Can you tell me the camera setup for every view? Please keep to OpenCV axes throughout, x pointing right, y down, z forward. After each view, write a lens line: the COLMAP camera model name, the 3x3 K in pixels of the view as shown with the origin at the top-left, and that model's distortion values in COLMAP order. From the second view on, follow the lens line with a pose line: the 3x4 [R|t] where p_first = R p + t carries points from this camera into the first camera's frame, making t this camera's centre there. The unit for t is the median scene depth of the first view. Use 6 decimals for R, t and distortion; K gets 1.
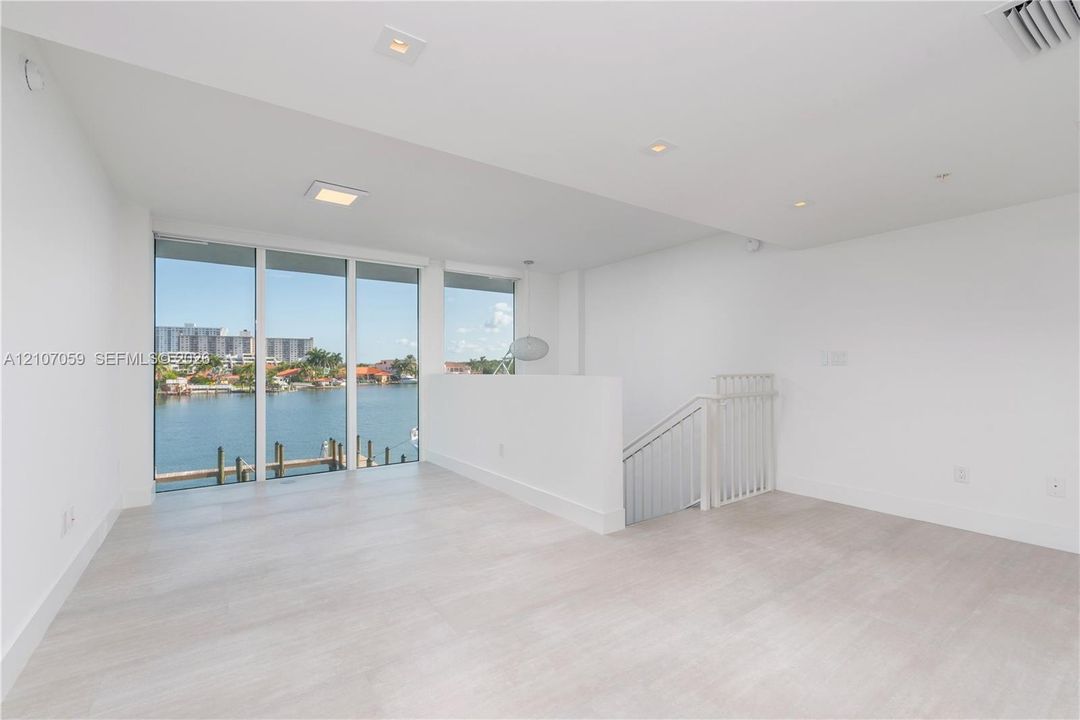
lens RADIAL K [[462.1, 0, 546.9], [0, 462.1, 365.2], [0, 0, 1]] dist [-0.006878, -0.000454]
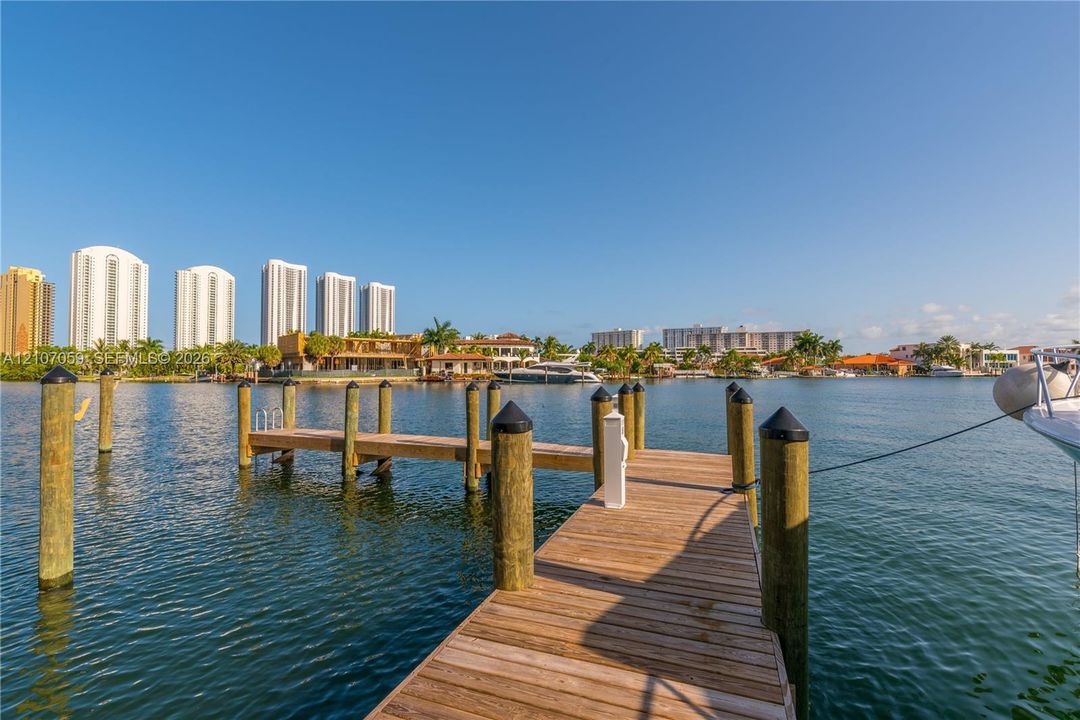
lens RADIAL K [[462.1, 0, 544.0], [0, 462.1, 355.9], [0, 0, 1]] dist [-0.006878, -0.000454]
pose [[0.536614, -0.023978, -0.843487, -0.047780], [0.003770, 0.999654, -0.026019, 0.026951], [0.843819, 0.010782, 0.536519, 0.145911]]
